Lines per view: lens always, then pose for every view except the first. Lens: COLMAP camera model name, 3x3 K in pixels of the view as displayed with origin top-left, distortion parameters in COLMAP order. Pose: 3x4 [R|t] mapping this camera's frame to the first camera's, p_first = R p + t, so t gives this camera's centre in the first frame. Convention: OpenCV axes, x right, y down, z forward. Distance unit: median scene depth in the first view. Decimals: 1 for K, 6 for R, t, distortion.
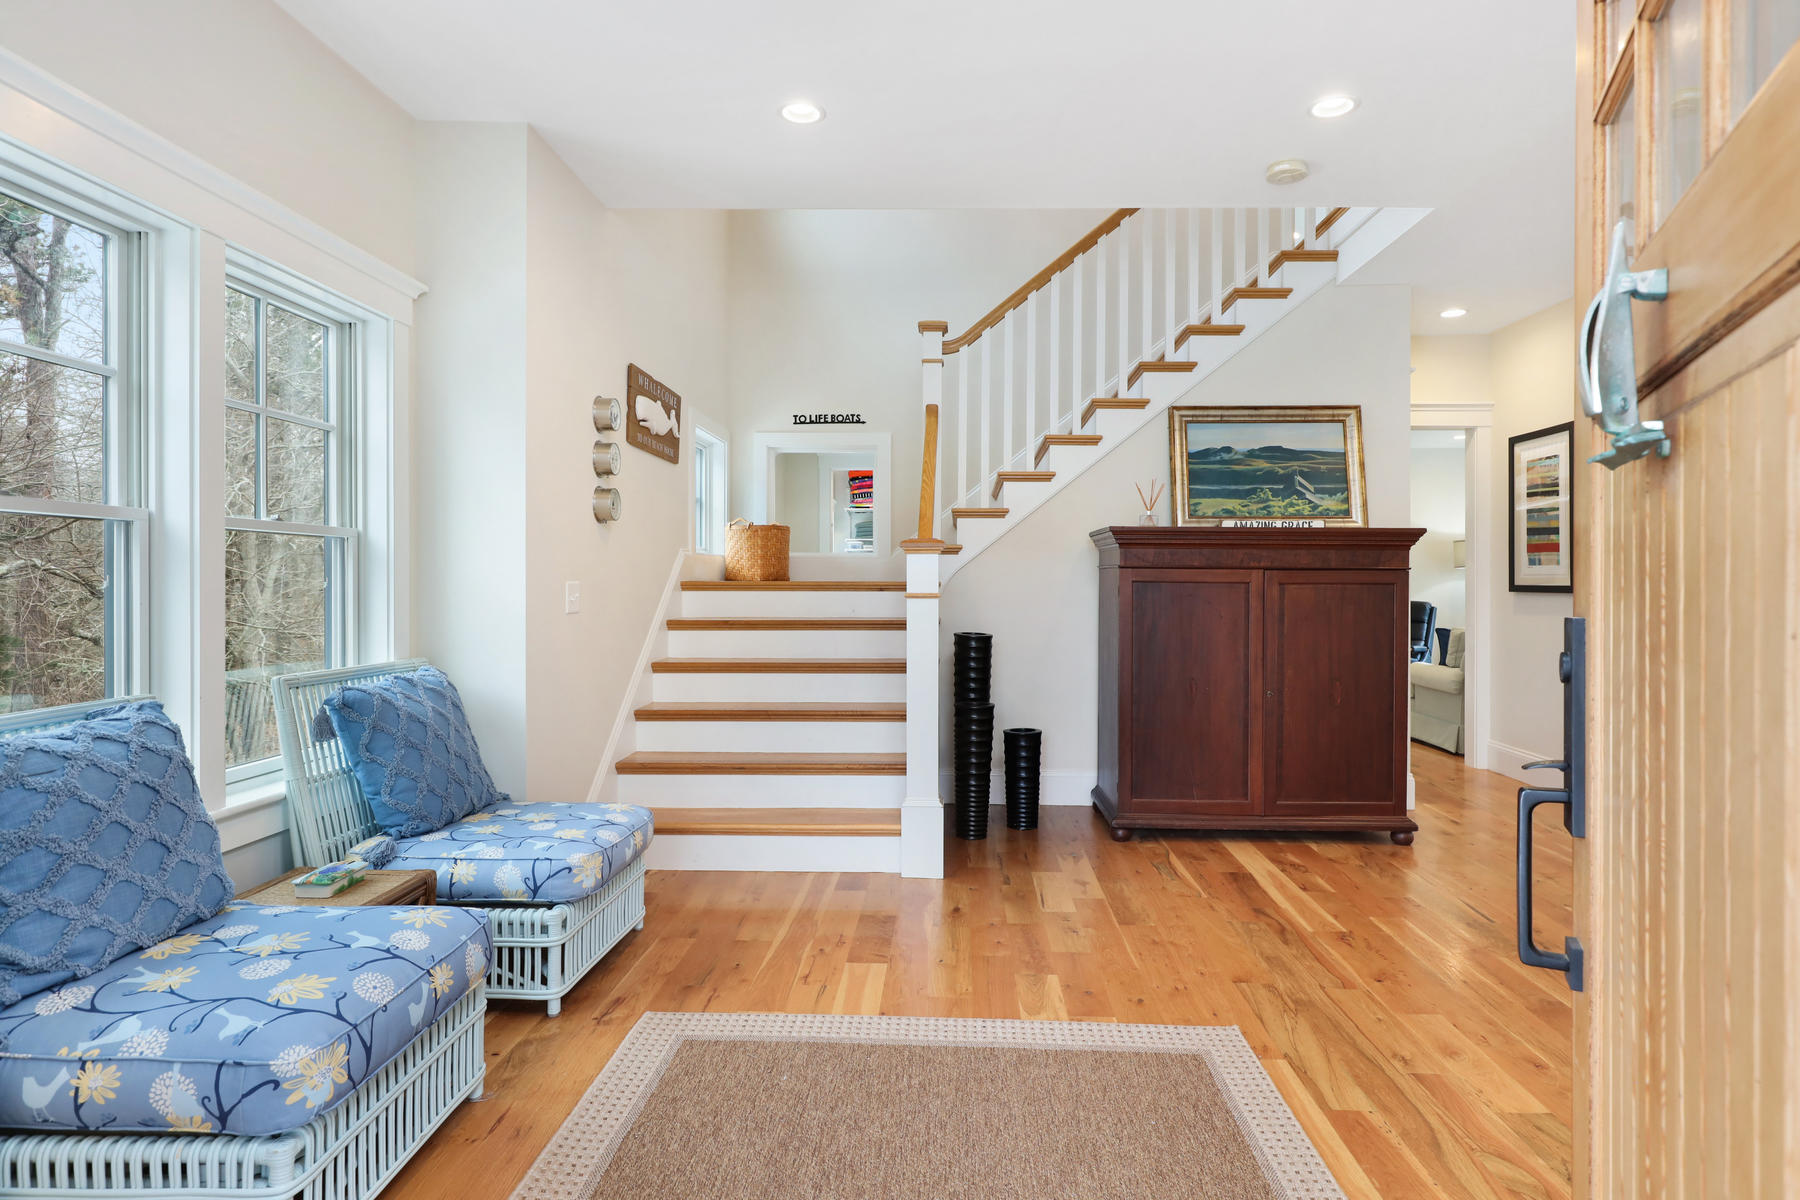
lens RADIAL K [[1015.5, 0, 905.8], [0, 1015.5, 599.1], [0, 0, 1]] dist [-0.008072, -0.000994]
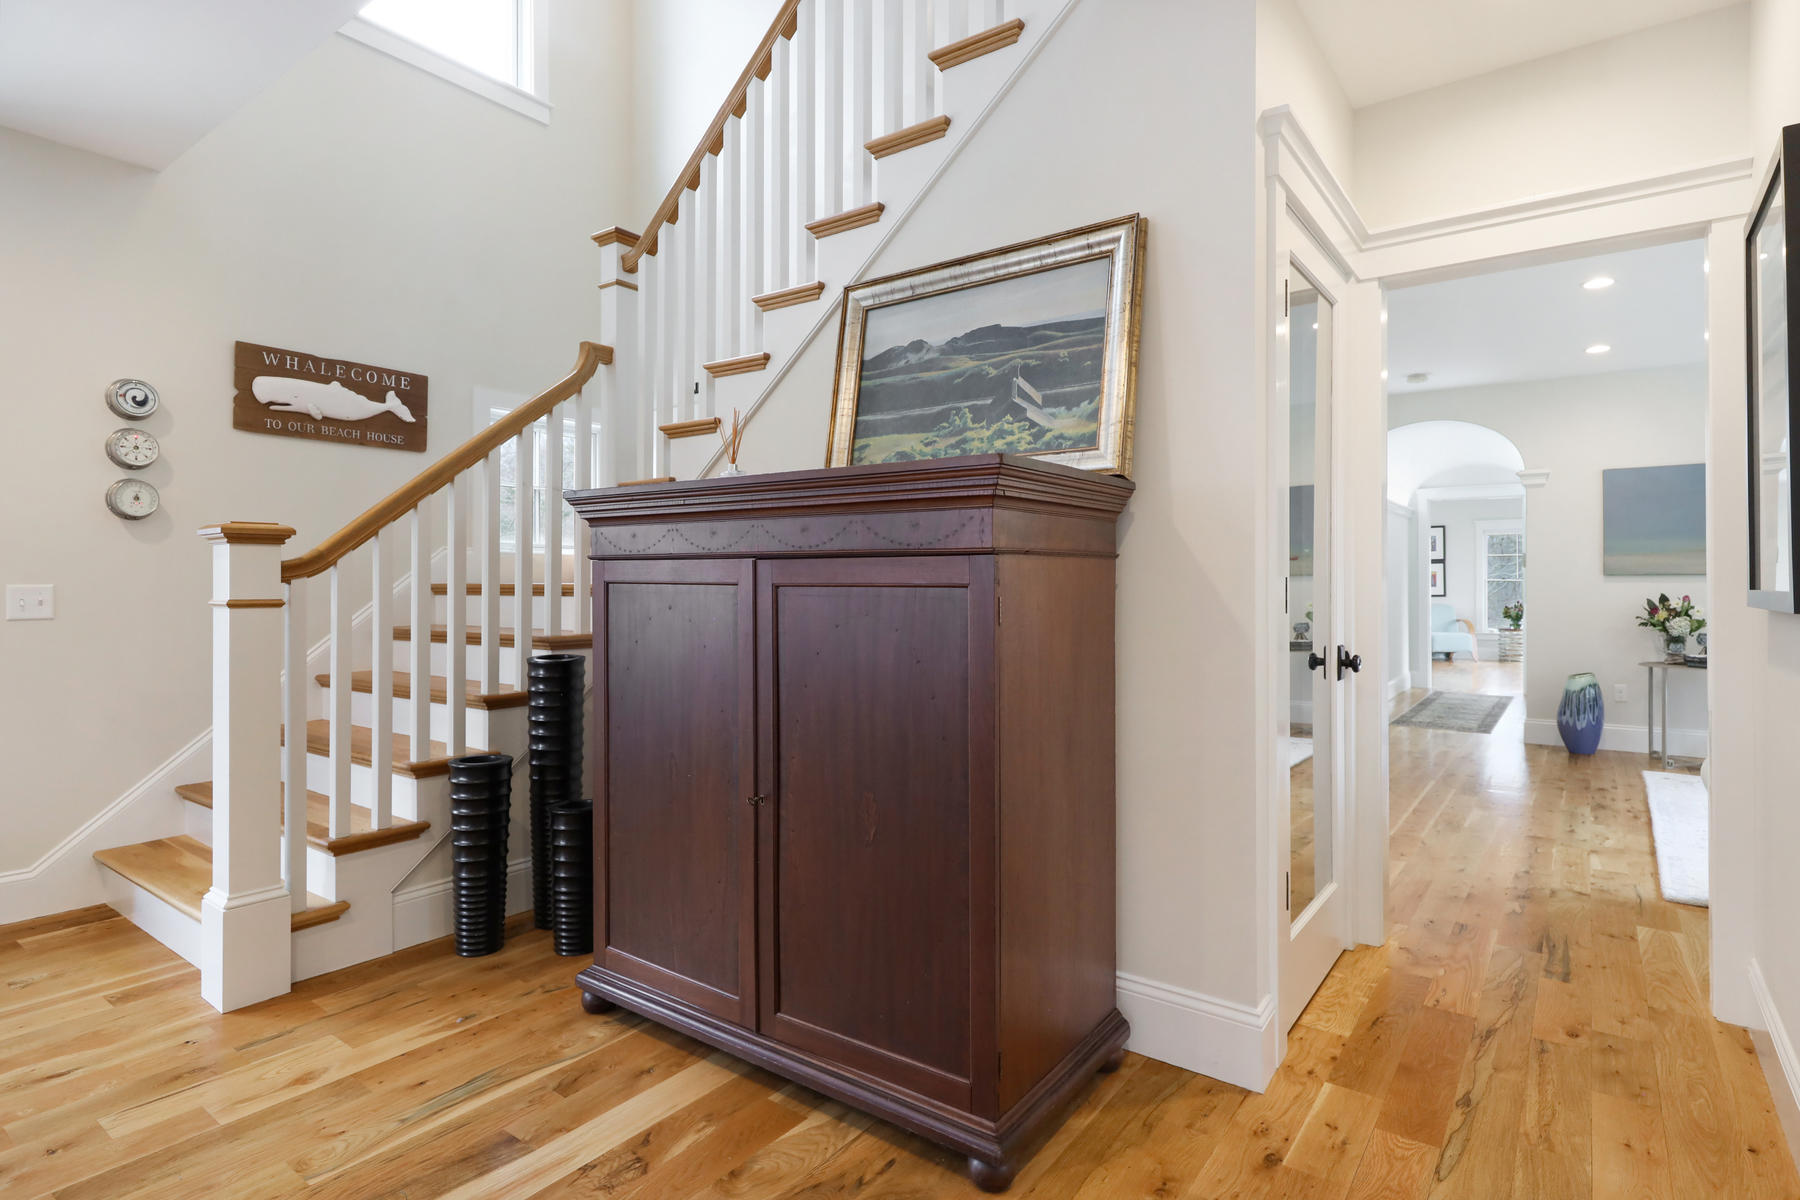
lens RADIAL K [[942.2, 0, 902.7], [0, 942.2, 595.0], [0, 0, 1]] dist [-0.000183, -0.000871]
pose [[0.827276, 0.004985, -0.561774, 0.609120], [-0.003262, 0.999986, 0.004070, -0.011596], [0.561787, -0.001535, 0.827281, 0.567485]]
